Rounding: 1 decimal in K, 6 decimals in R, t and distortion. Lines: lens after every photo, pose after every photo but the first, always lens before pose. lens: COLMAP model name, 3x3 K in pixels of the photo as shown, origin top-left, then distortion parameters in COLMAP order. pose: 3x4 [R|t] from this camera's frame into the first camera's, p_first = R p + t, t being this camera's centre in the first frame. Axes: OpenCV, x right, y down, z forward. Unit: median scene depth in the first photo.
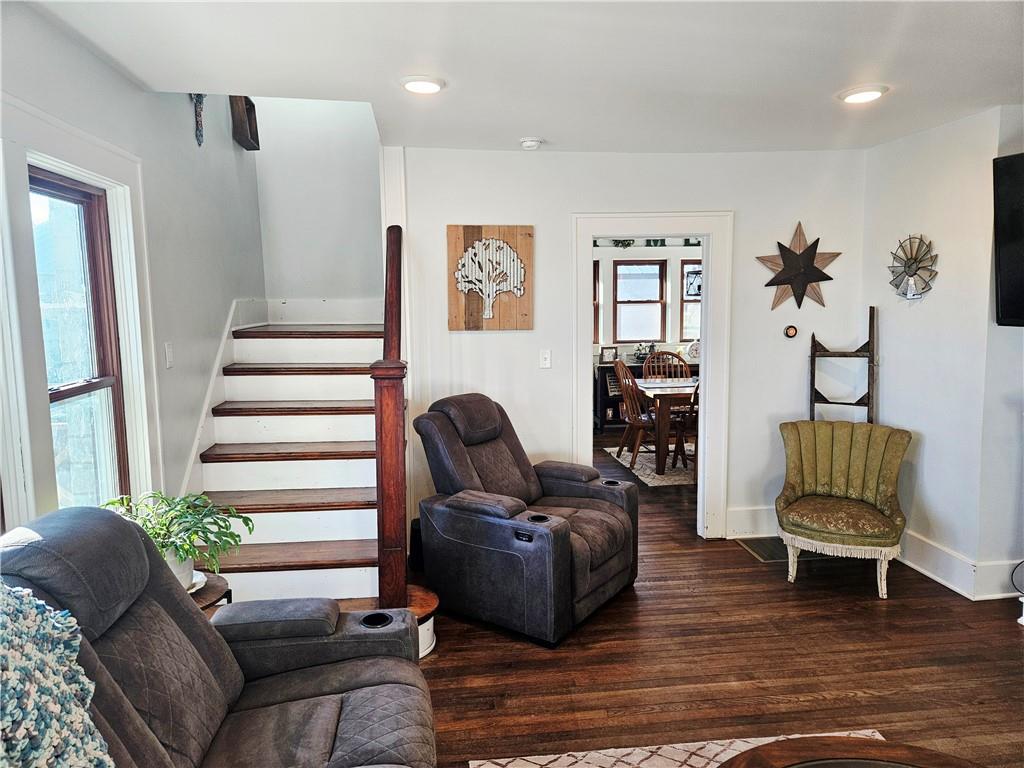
lens RADIAL K [[688.3, 0, 511.3], [0, 688.3, 371.4], [0, 0, 1]] dist [0.069157, -0.061109]
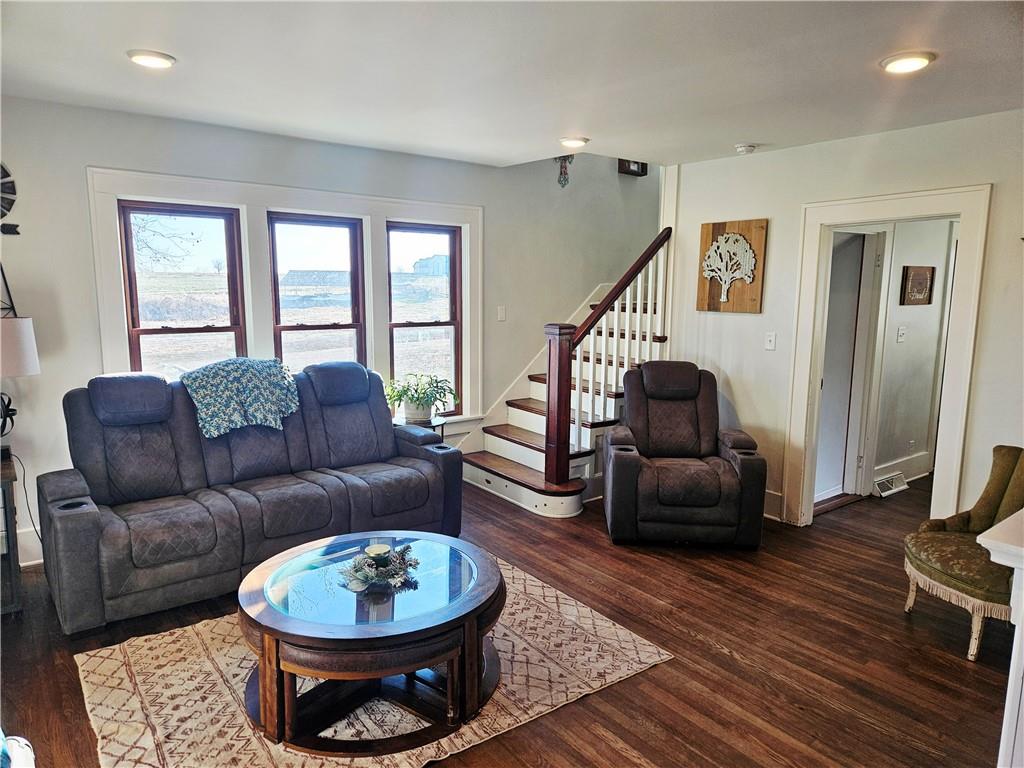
lens RADIAL K [[689.6, 0, 503.5], [0, 689.6, 380.6], [0, 0, 1]] dist [0.064283, -0.059882]
pose [[0.496166, 0.135596, -0.857574, 0.819564], [-0.109118, 0.989636, 0.093345, -0.013838], [0.861344, 0.047262, 0.505820, 0.089991]]
